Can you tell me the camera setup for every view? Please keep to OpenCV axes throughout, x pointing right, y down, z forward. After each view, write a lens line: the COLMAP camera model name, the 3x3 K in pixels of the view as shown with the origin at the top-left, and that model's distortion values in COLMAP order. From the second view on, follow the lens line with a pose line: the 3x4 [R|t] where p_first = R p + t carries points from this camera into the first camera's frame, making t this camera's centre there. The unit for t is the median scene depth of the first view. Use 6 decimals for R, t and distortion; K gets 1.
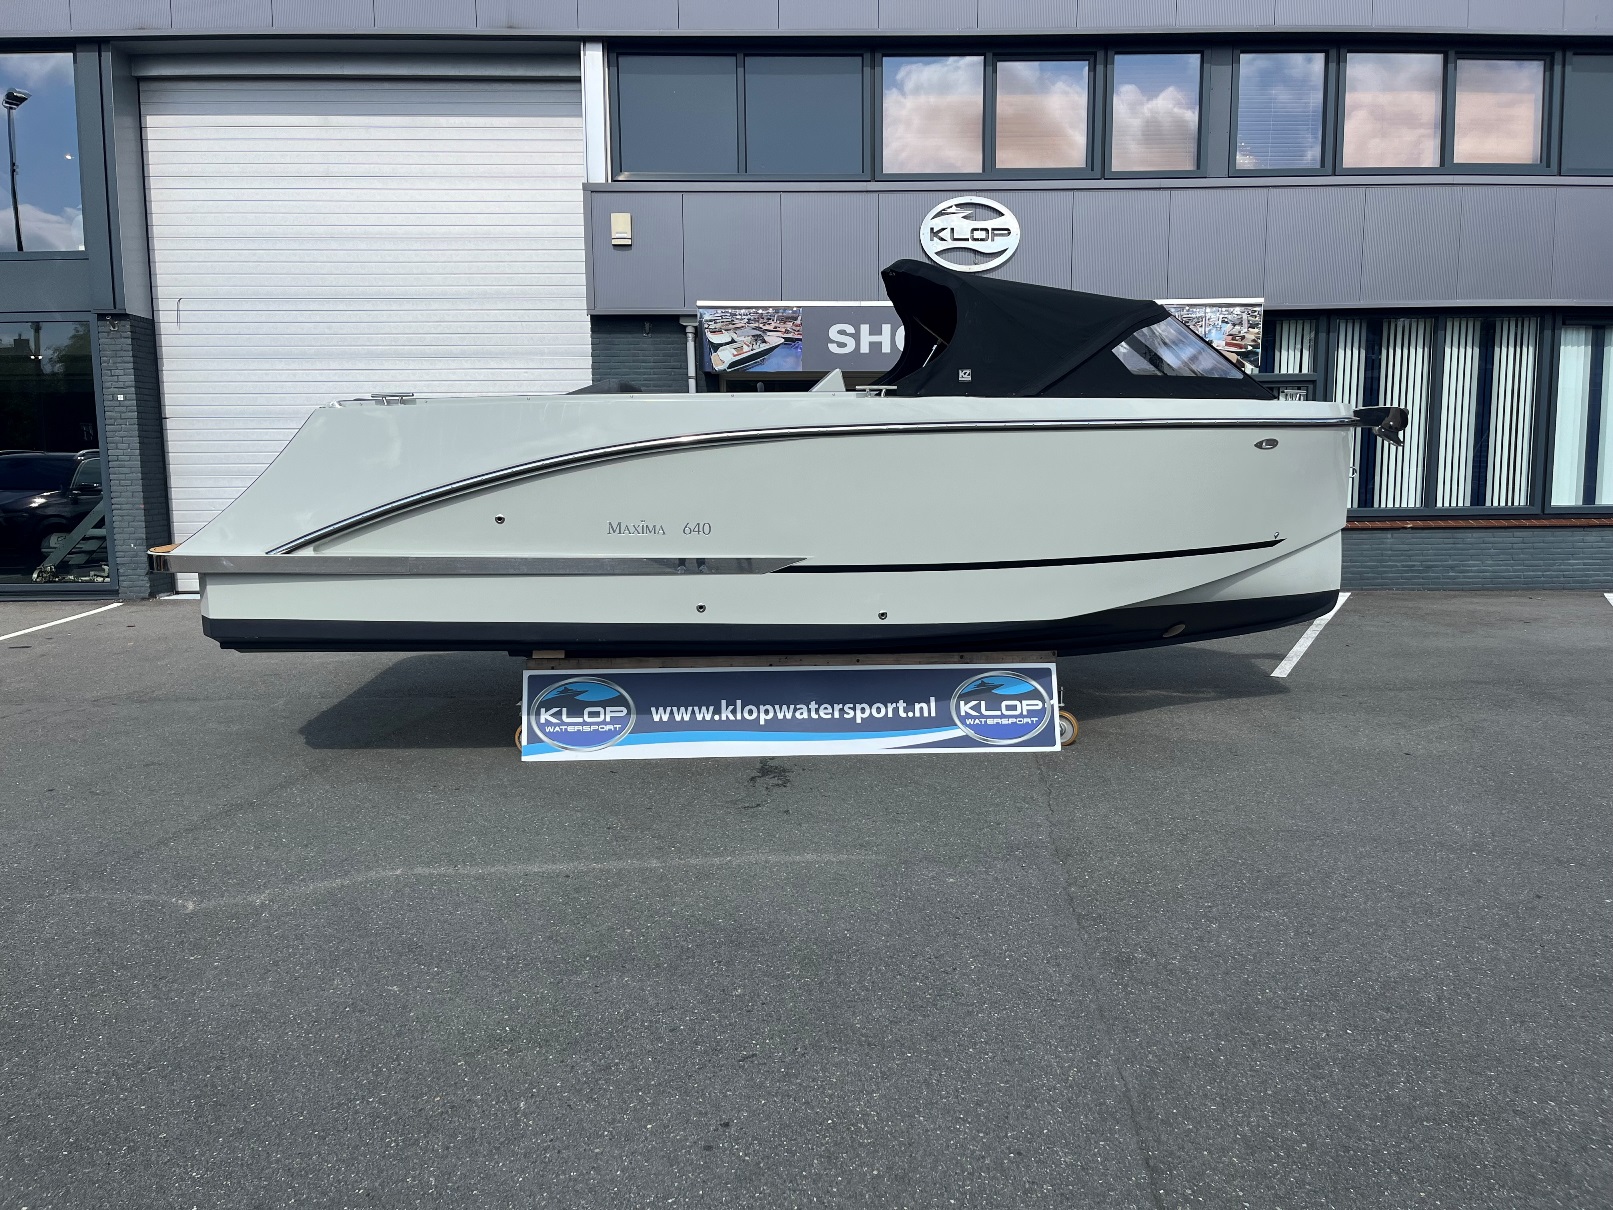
lens RADIAL K [[1214.3, 0, 808.5], [0, 1214.3, 614.6], [0, 0, 1]] dist [0.096680, -0.127157]
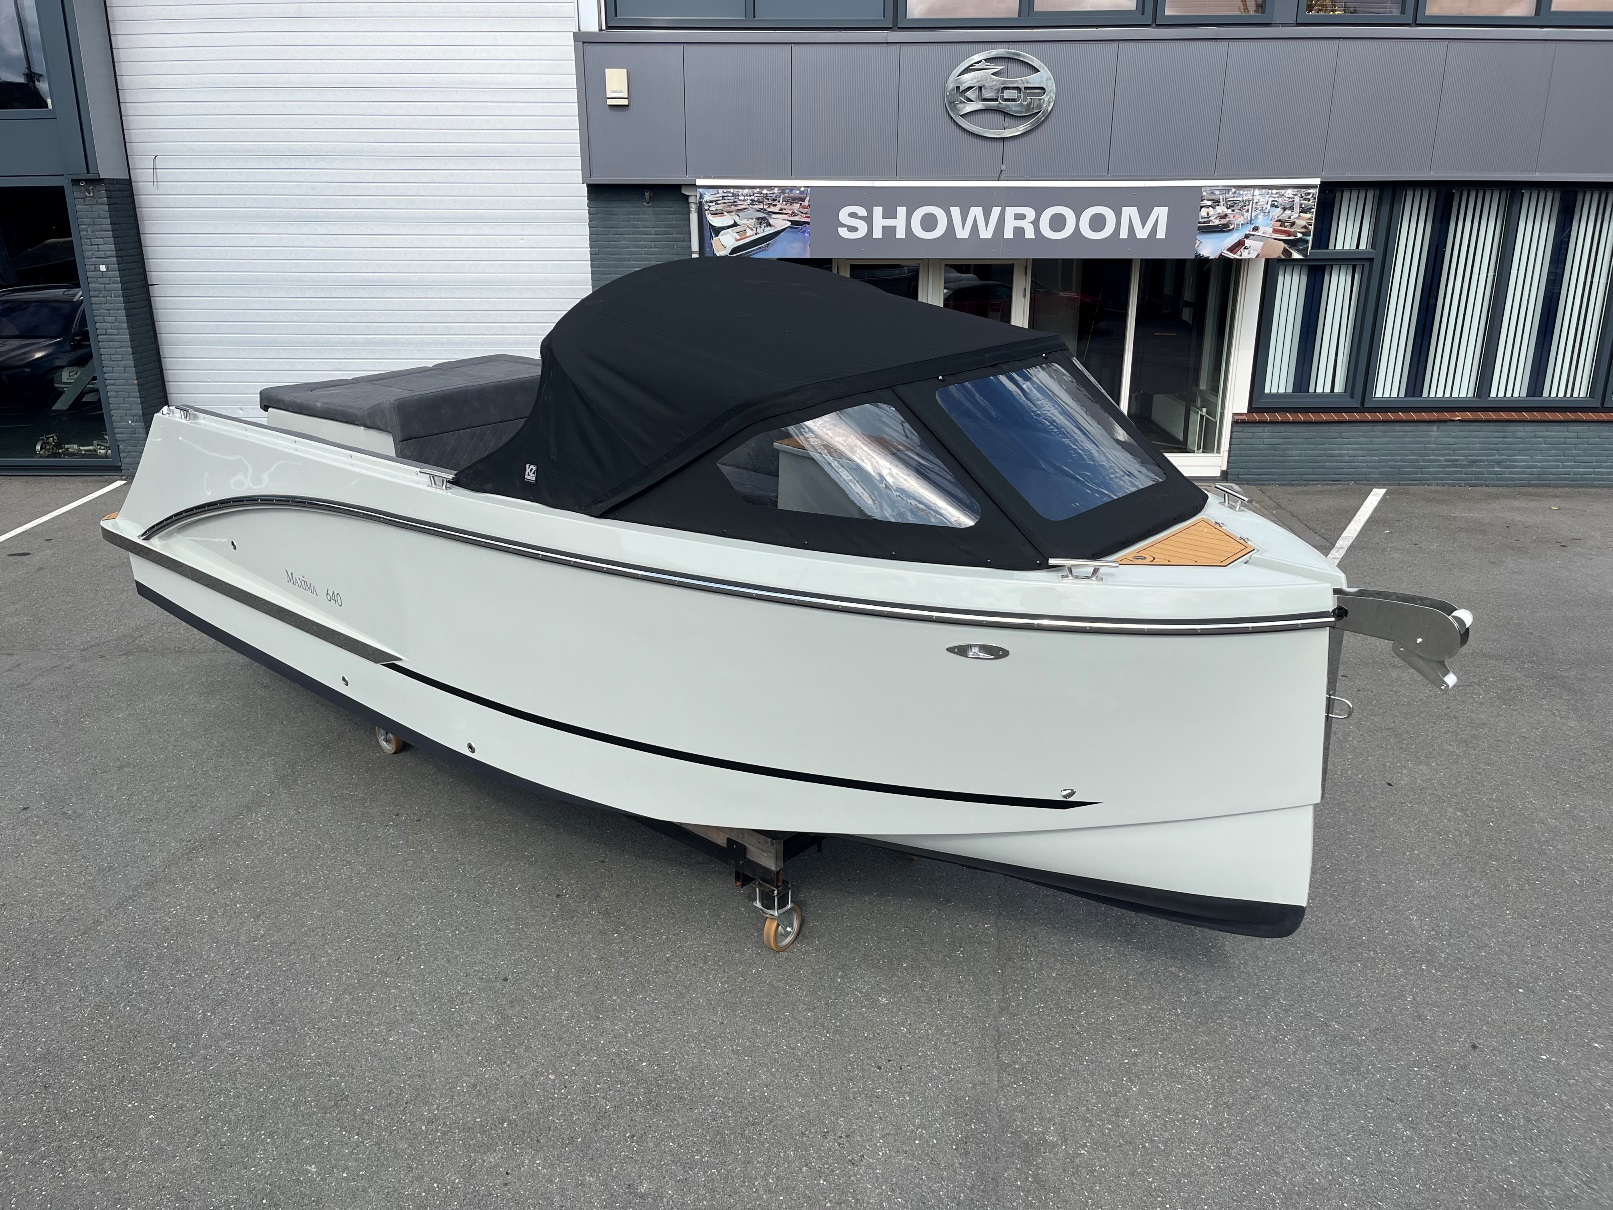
lens RADIAL K [[1214.3, 0, 808.5], [0, 1214.3, 614.6], [0, 0, 1]] dist [0.096680, -0.127157]
pose [[0.999071, 0.022767, -0.036582, 0.033587], [-0.015092, 0.980122, 0.197823, -0.115224], [0.040358, -0.197087, 0.979555, 0.030181]]
